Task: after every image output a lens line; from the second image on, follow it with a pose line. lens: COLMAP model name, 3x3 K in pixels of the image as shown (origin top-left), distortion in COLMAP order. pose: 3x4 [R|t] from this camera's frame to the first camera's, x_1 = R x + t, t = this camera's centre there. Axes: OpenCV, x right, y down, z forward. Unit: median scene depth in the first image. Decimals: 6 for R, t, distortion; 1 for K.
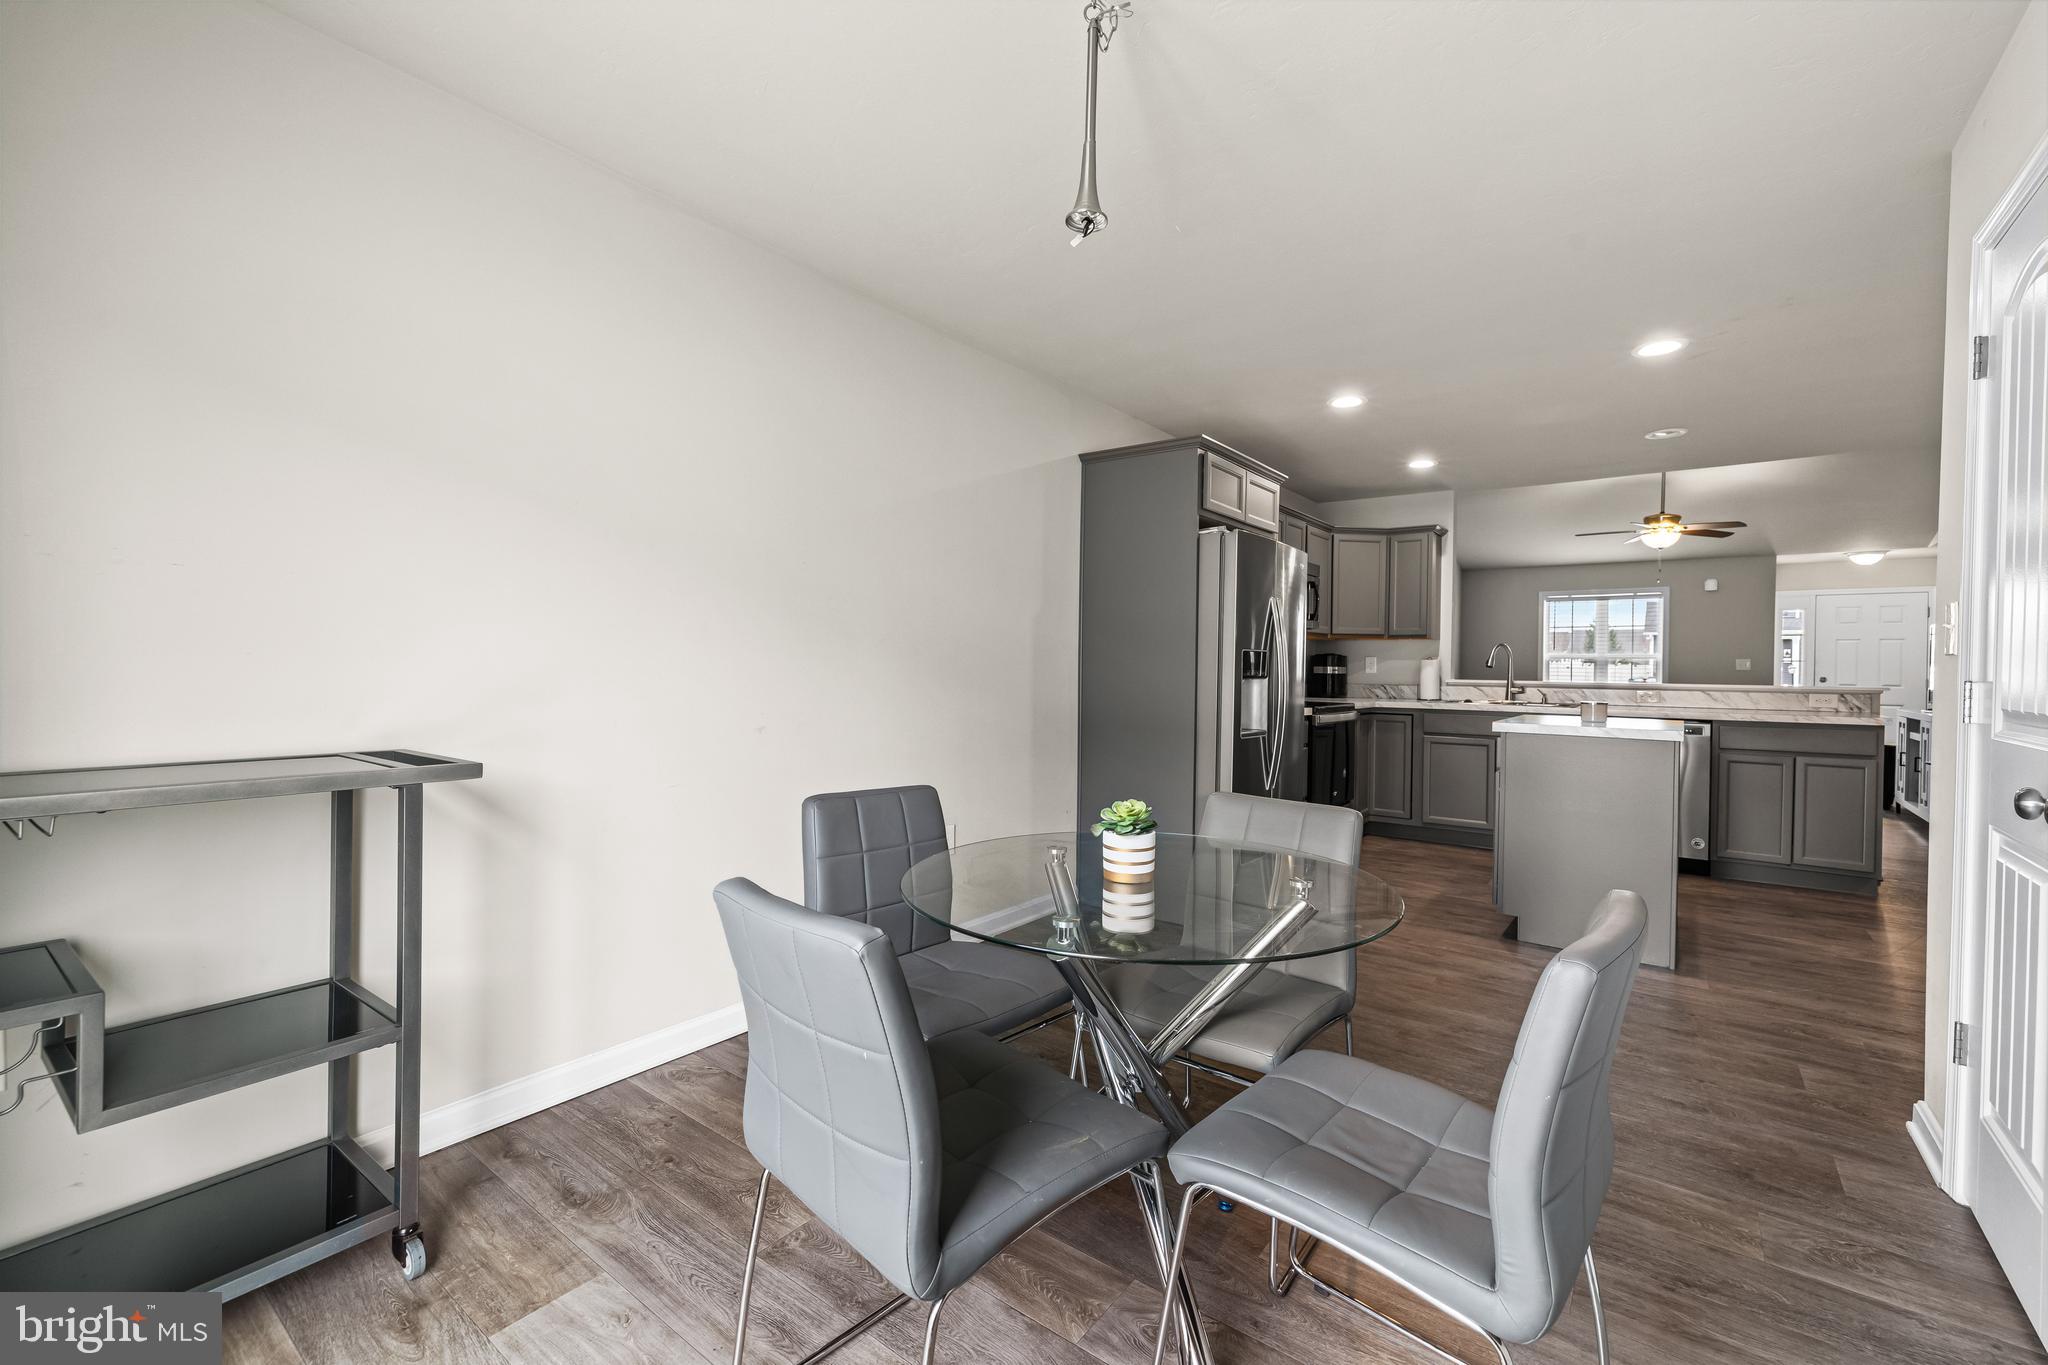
lens RADIAL K [[854.9, 0, 1028.1], [0, 854.9, 676.4], [0, 0, 1]] dist [-0.000650, 0.000000]
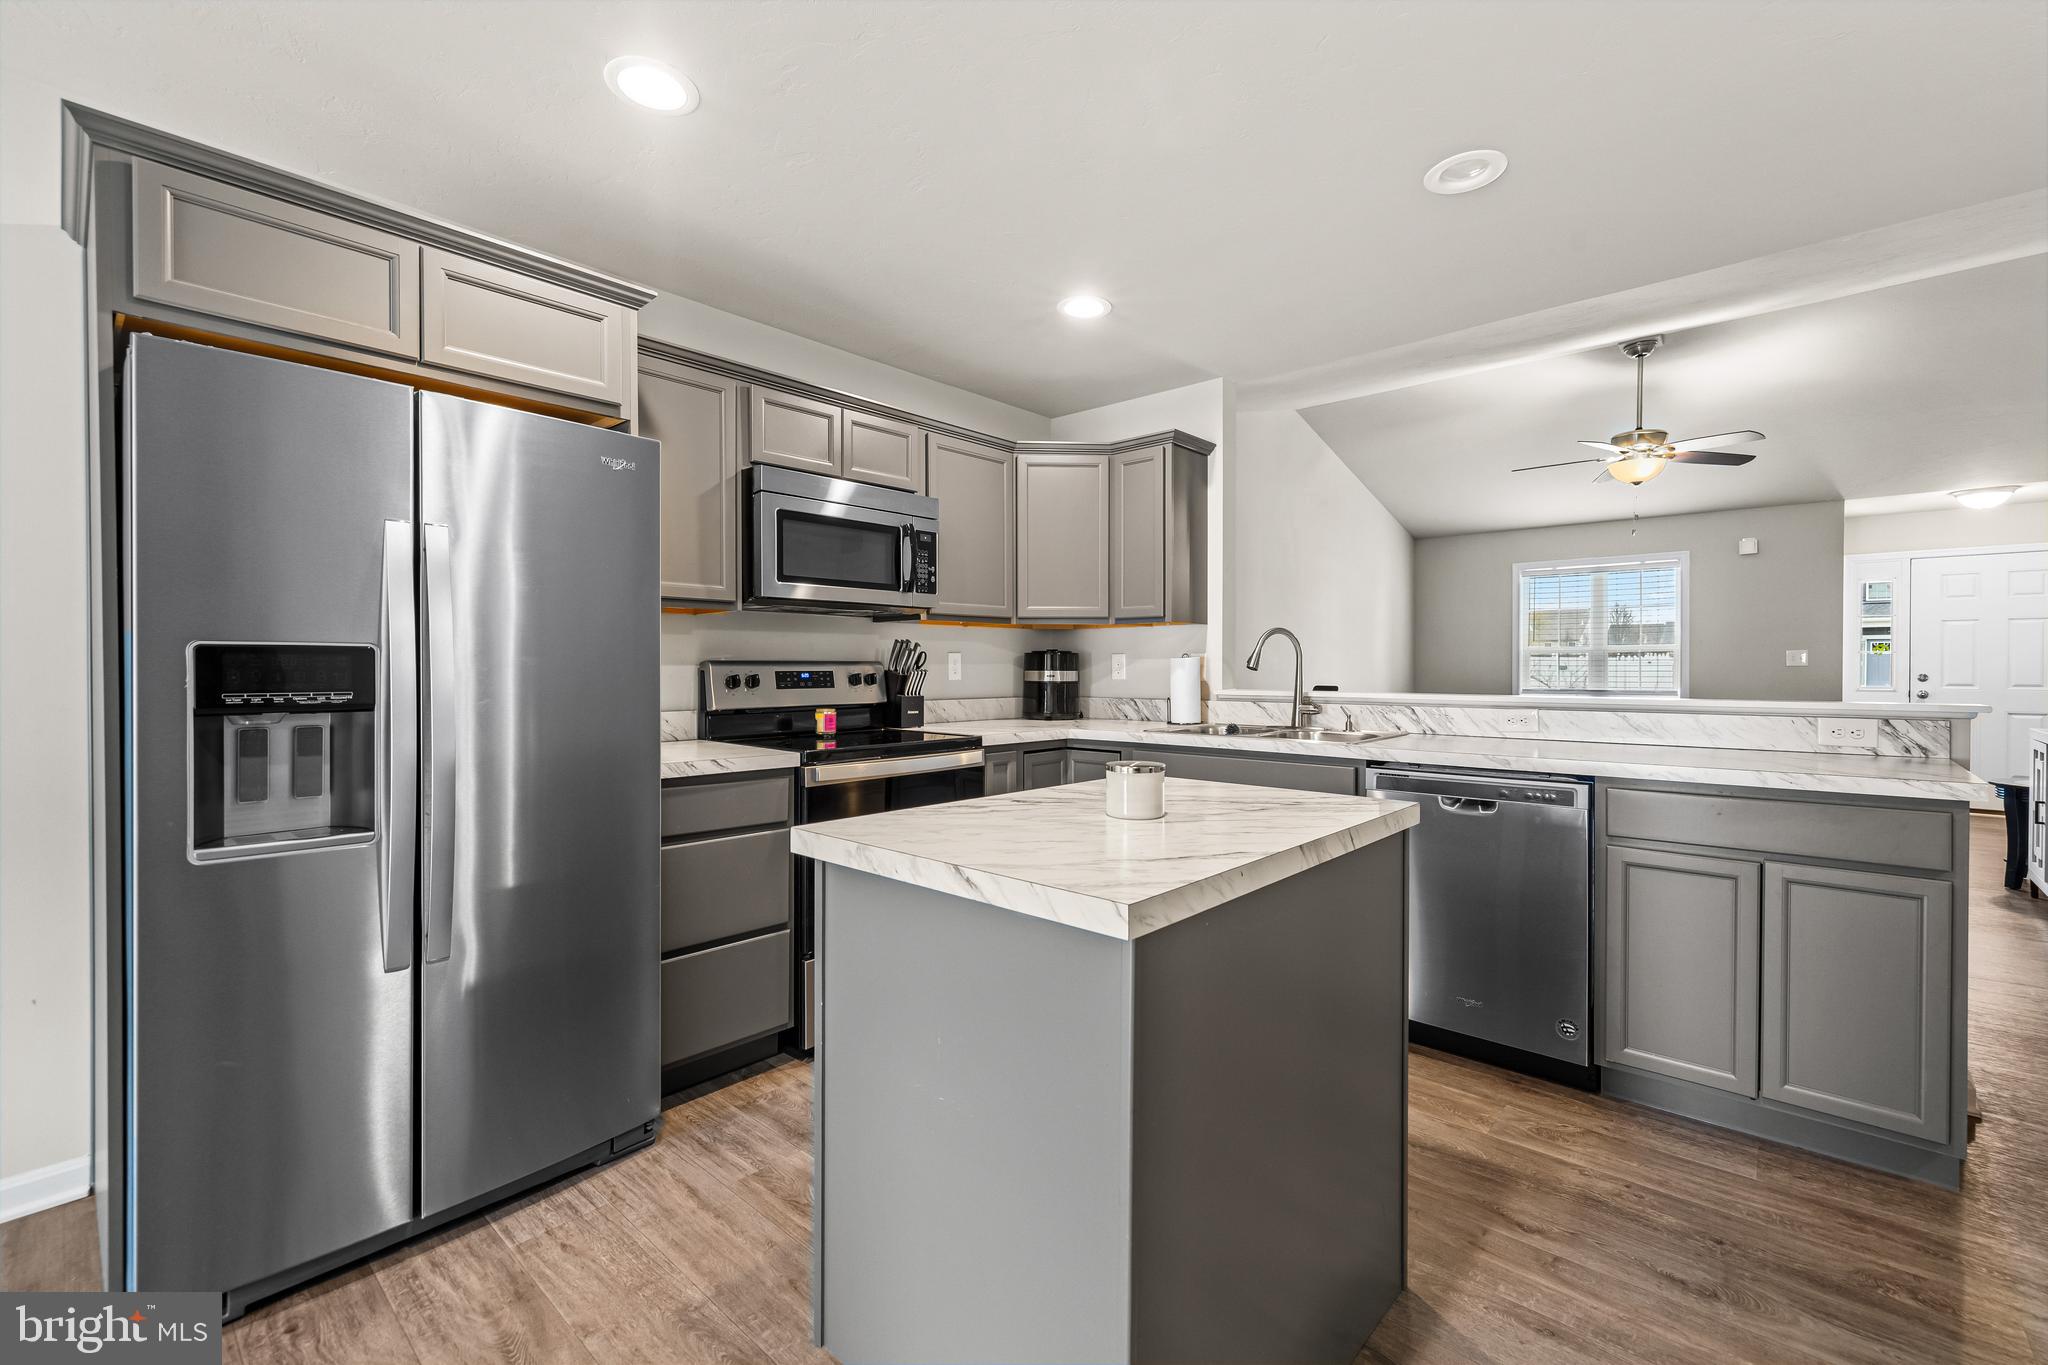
lens RADIAL K [[865.4, 0, 1019.3], [0, 865.4, 672.2], [0, 0, 1]] dist [-0.000422, -0.000010]
pose [[0.996771, -0.011135, -0.079527, 0.384538], [0.010644, 0.999922, -0.006593, -0.006180], [0.079594, 0.005726, 0.996811, 0.361190]]
